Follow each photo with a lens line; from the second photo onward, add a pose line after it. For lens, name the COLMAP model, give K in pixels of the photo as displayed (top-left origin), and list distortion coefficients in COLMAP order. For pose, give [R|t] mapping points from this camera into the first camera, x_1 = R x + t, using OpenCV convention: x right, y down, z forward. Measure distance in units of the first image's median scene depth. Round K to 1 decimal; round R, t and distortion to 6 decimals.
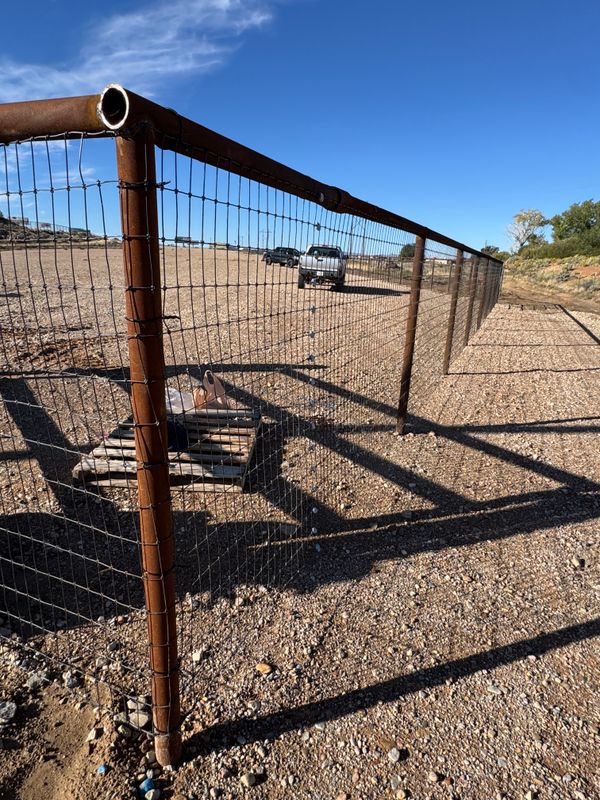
lens RADIAL K [[476.0, 0, 300.0], [0, 476.0, 400.0], [0, 0, 1]] dist [0.000364, 0.000424]
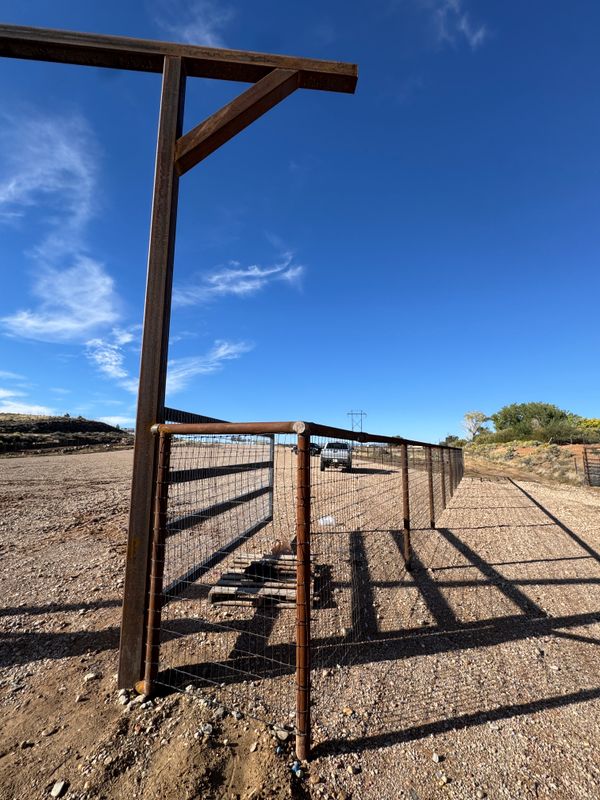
lens RADIAL K [[347.7, 0, 300.0], [0, 347.7, 400.0], [0, 0, 1]] dist [-0.002132, -0.000568]
pose [[0.998321, -0.039454, -0.042400, -0.111658], [0.018261, 0.909166, -0.416034, 0.057407], [0.054962, 0.414562, 0.908360, -0.417308]]
